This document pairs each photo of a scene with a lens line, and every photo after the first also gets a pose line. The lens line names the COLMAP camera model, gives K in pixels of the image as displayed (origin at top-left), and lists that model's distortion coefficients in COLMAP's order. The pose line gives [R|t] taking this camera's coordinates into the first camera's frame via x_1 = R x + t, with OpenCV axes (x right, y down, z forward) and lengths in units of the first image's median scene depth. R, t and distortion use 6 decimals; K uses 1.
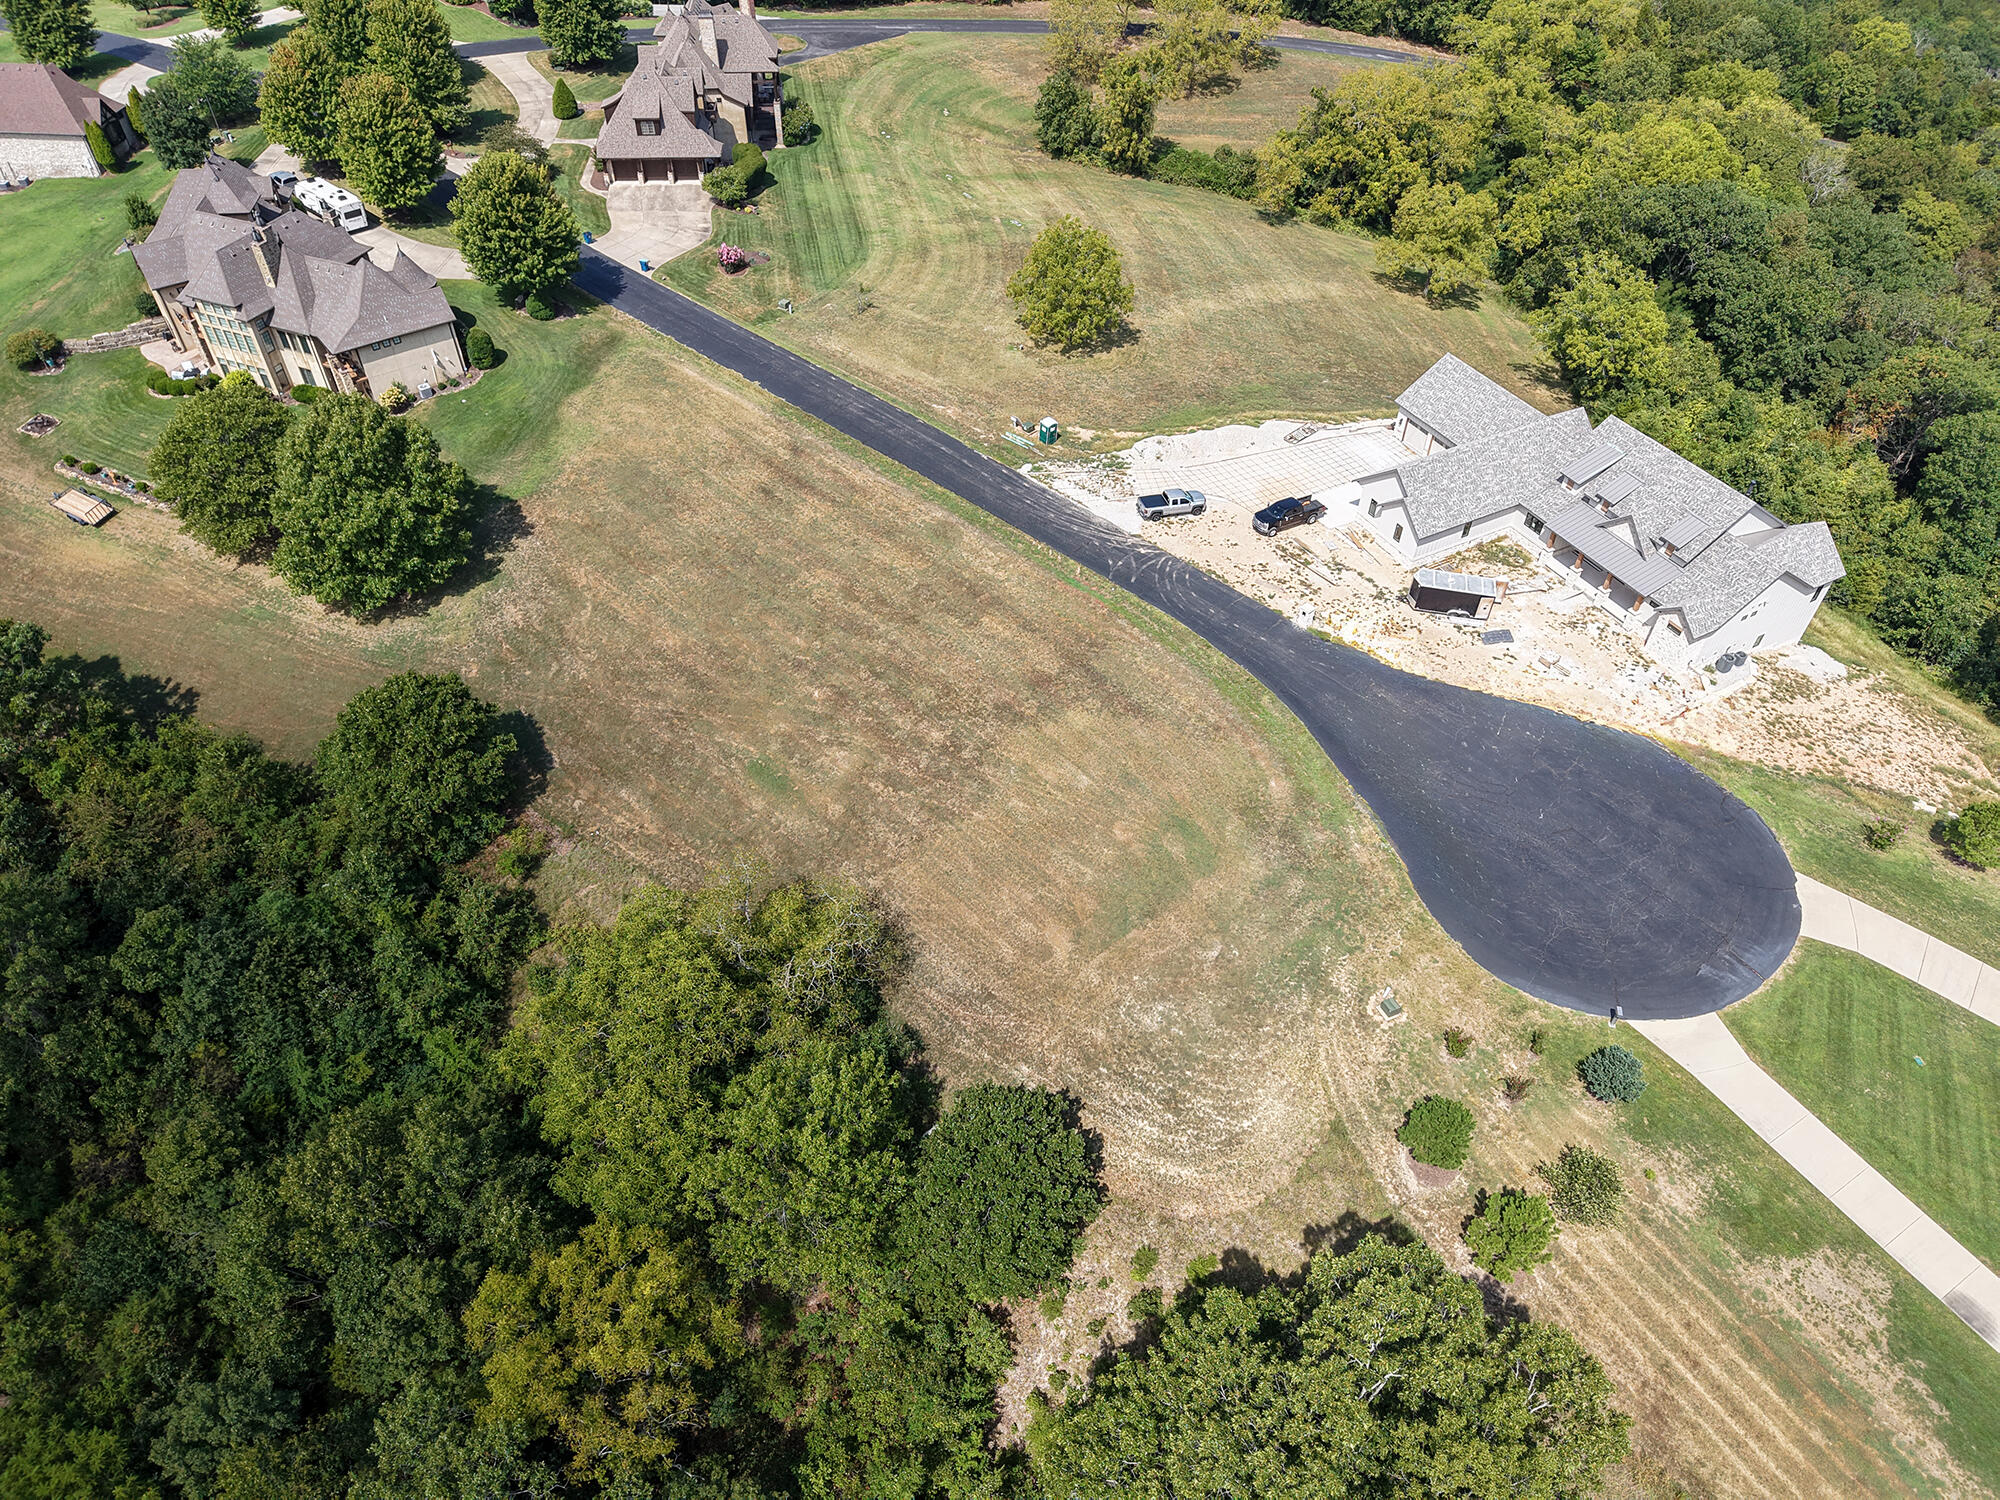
lens RADIAL K [[1334.1, 0, 1003.6], [0, 1334.1, 750.4], [0, 0, 1]] dist [0.040070, -0.046844]
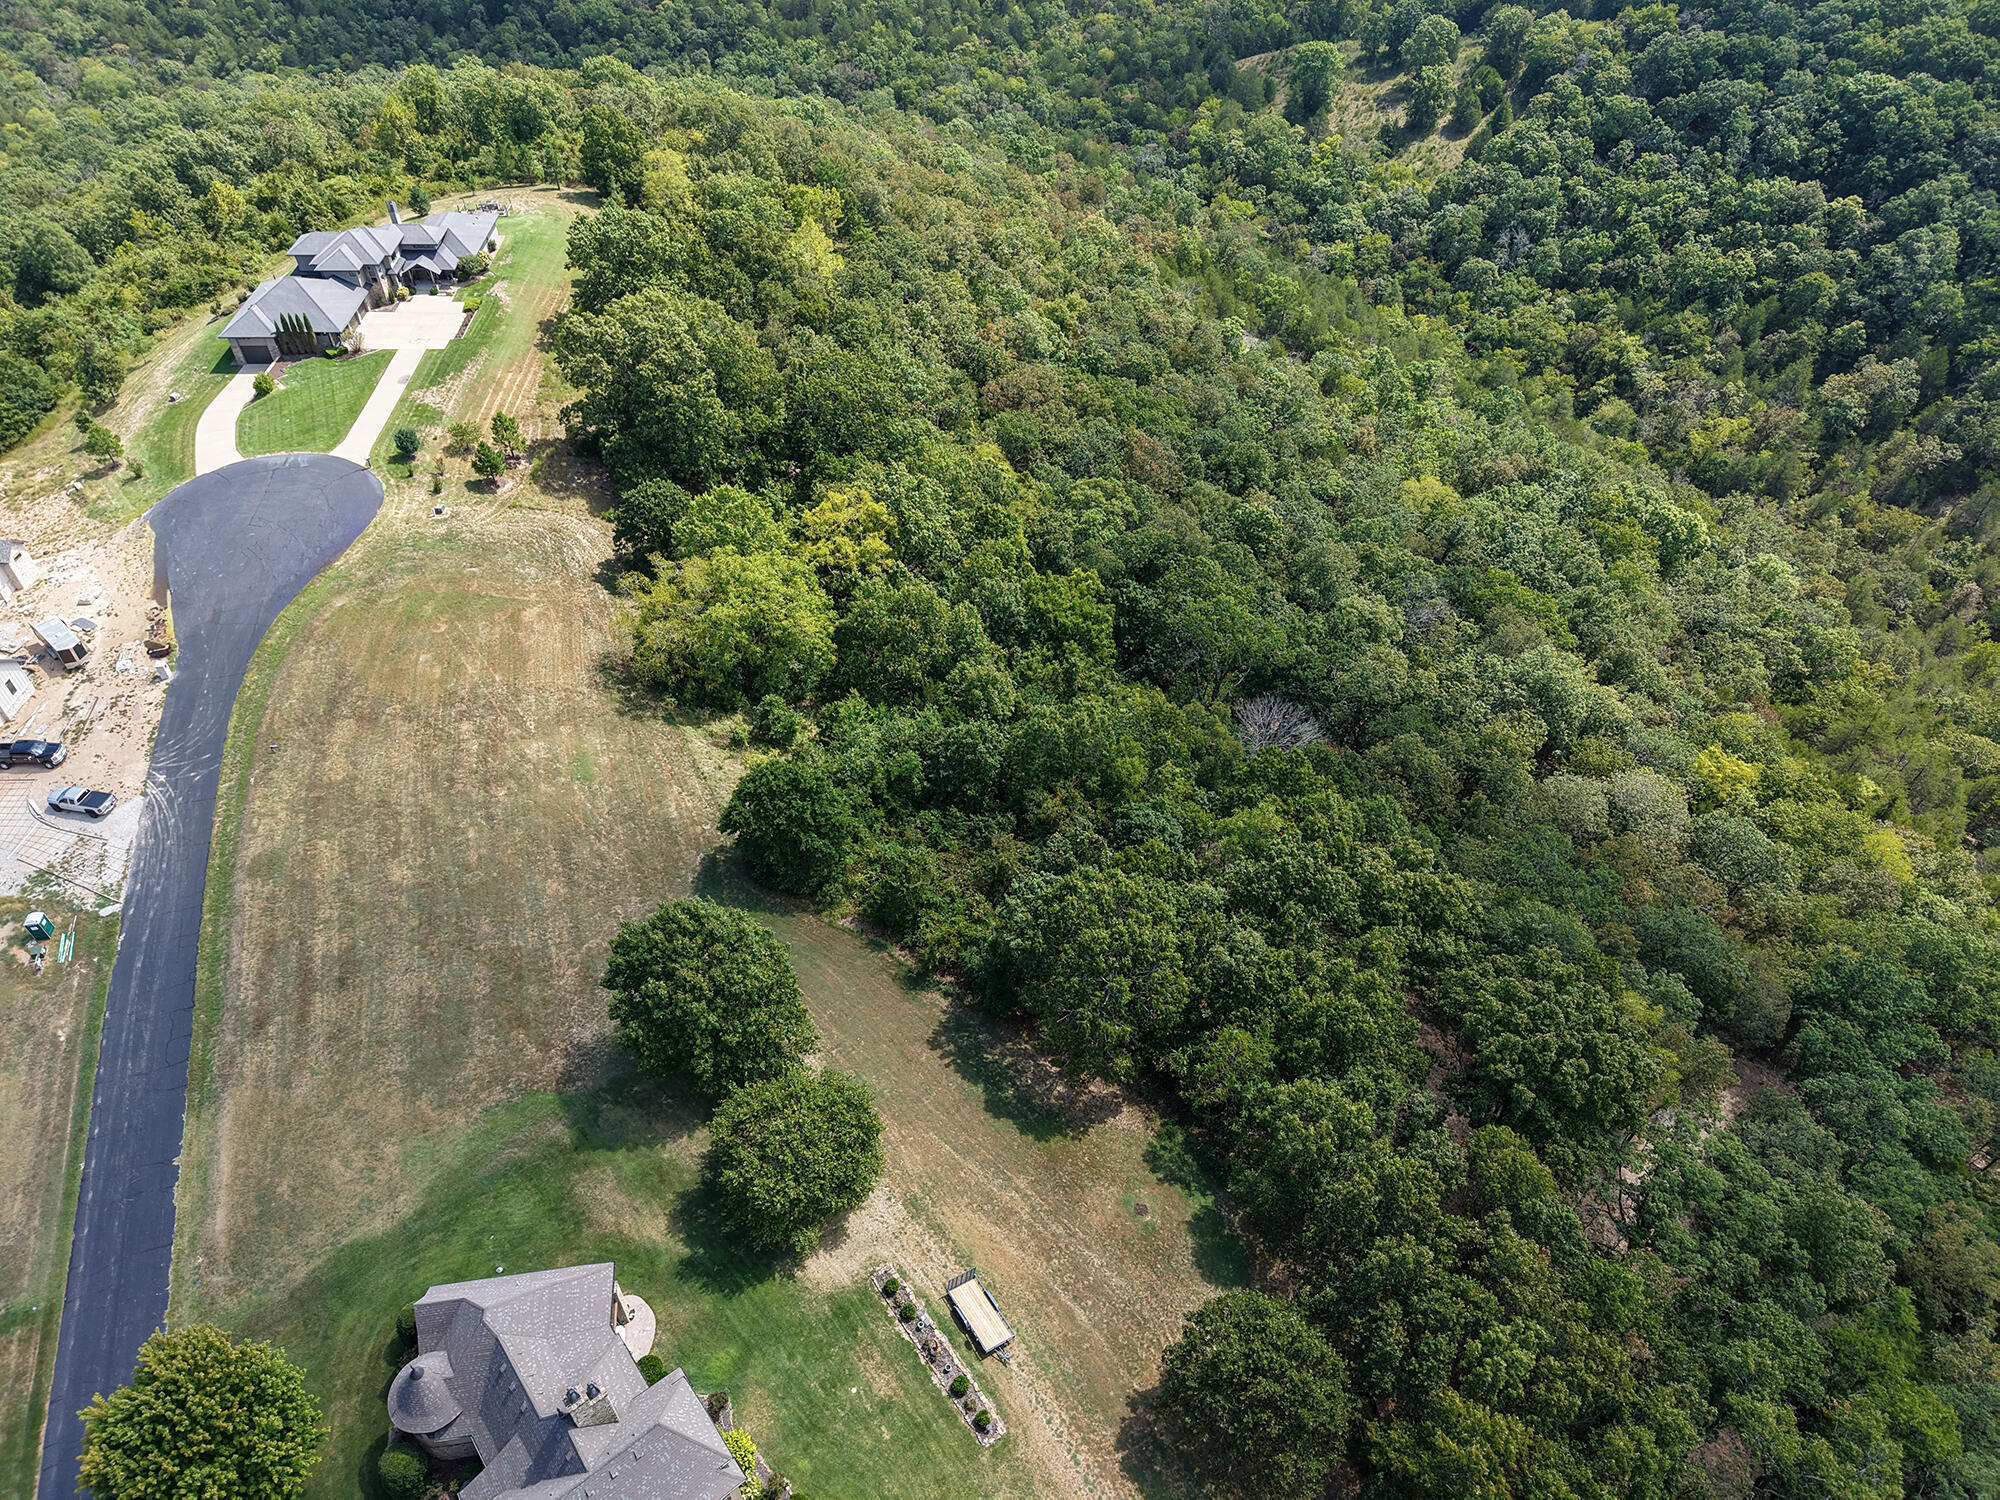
lens RADIAL K [[1334.1, 0, 1003.6], [0, 1334.1, 750.4], [0, 0, 1]] dist [0.040070, -0.046844]
pose [[-0.869460, -0.365537, 0.332298, -0.871130], [0.328661, 0.074168, 0.941531, -0.981333], [-0.368811, 0.927837, 0.055652, 0.668998]]
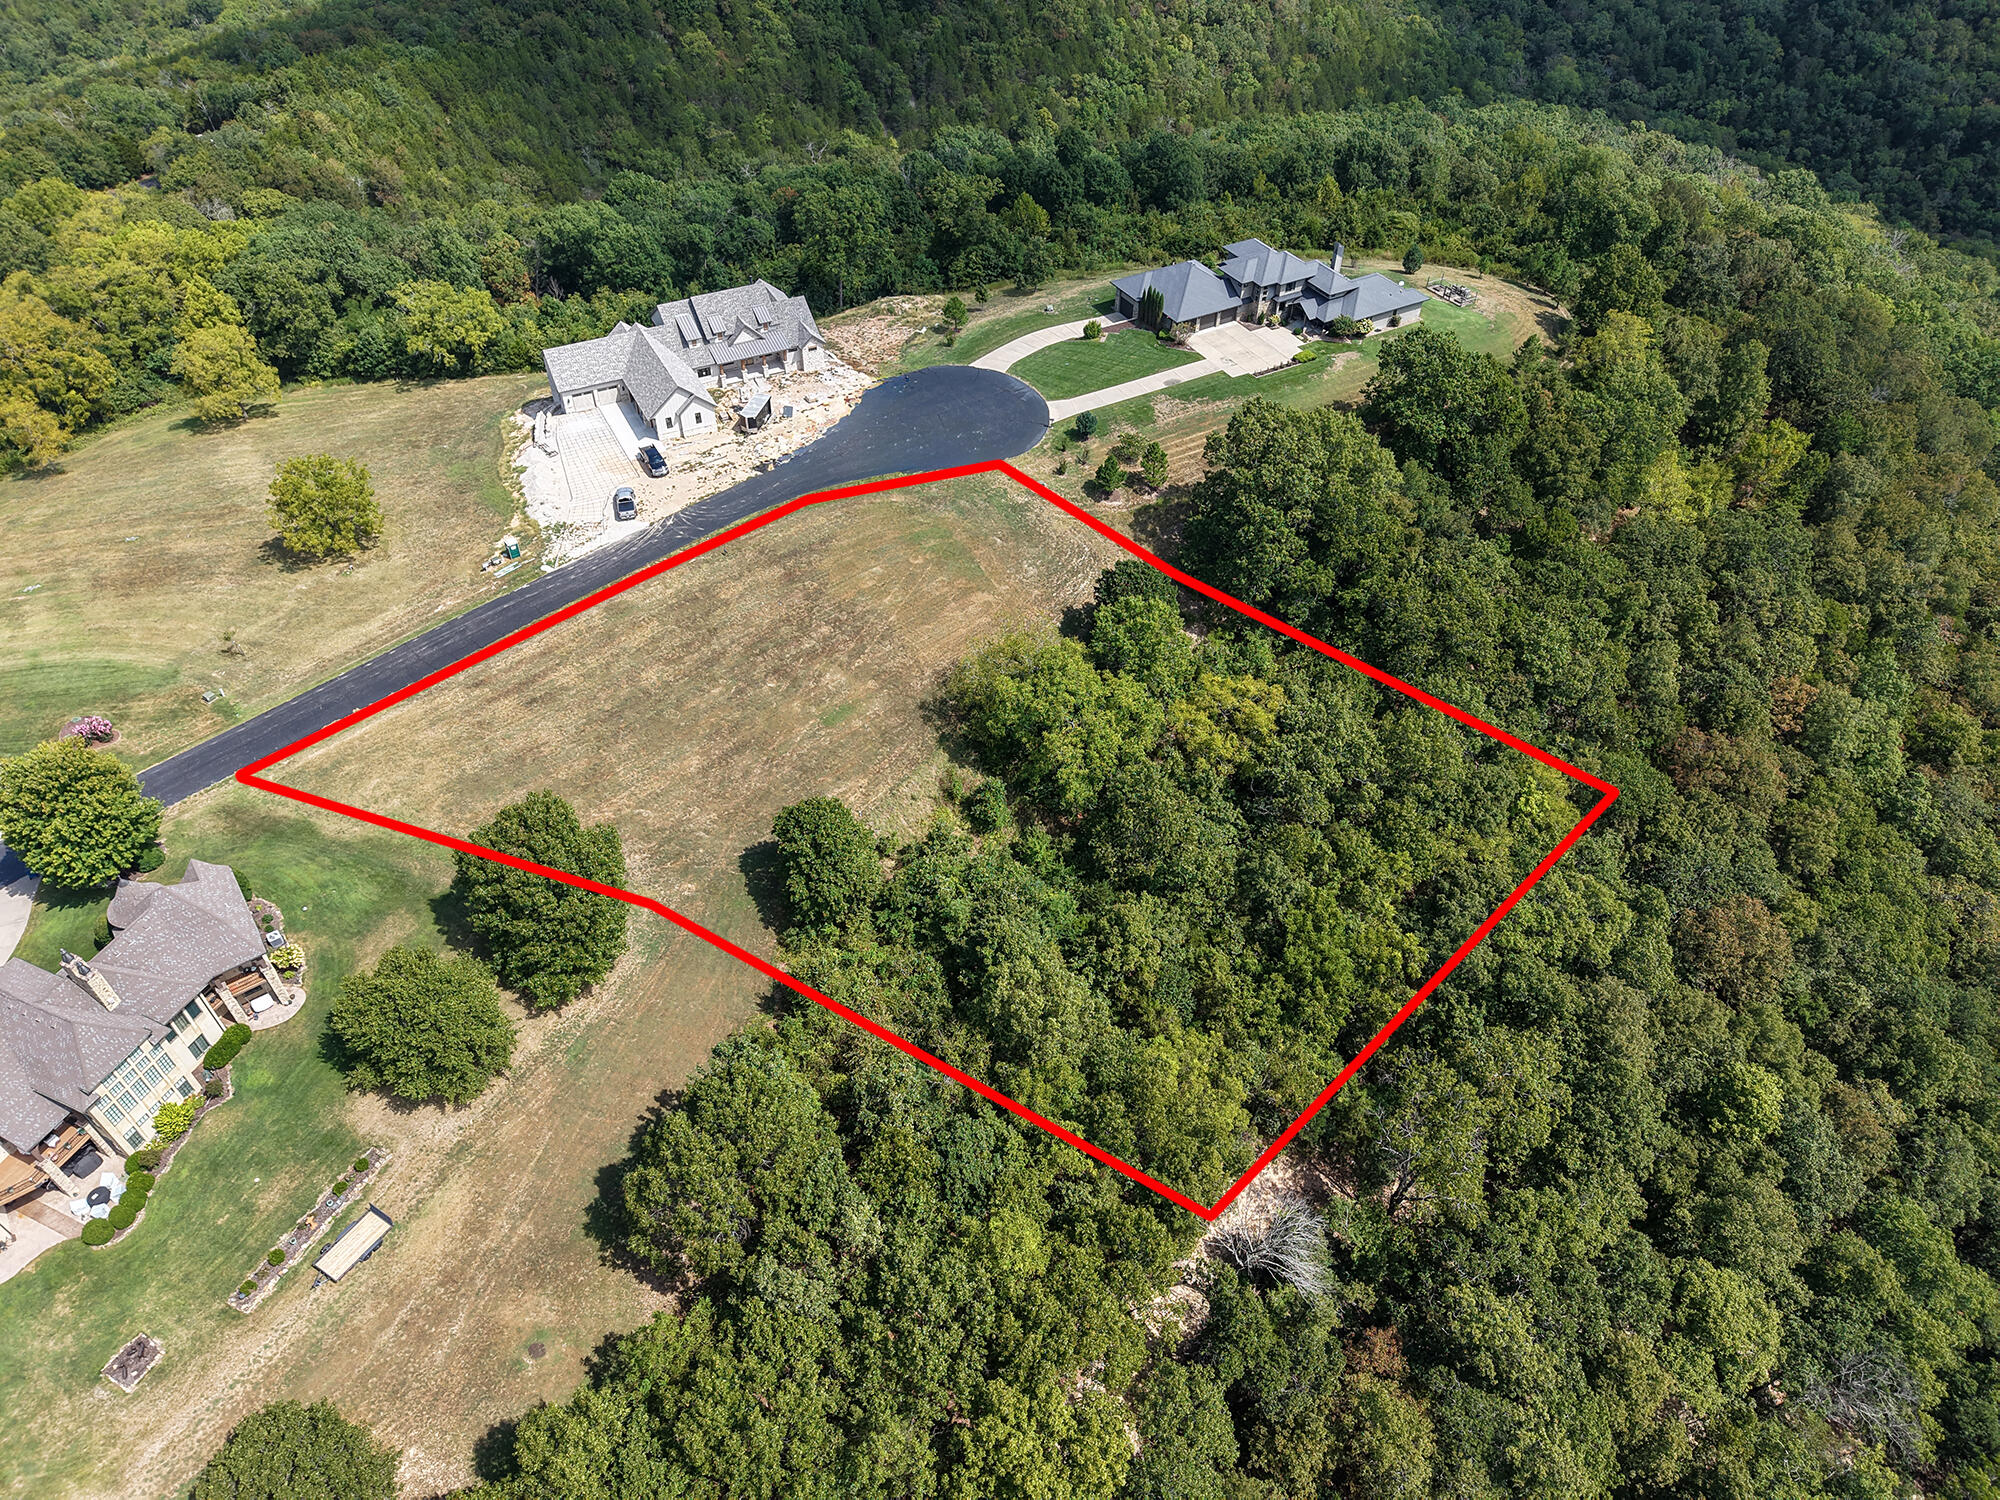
lens RADIAL K [[1334.1, 0, 1003.6], [0, 1334.1, 750.4], [0, 0, 1]] dist [0.040070, -0.046844]
pose [[0.023671, -0.712675, 0.701095, -1.092297], [0.694408, 0.516226, 0.501307, -0.504695], [-0.719192, 0.474979, 0.507107, 0.124000]]
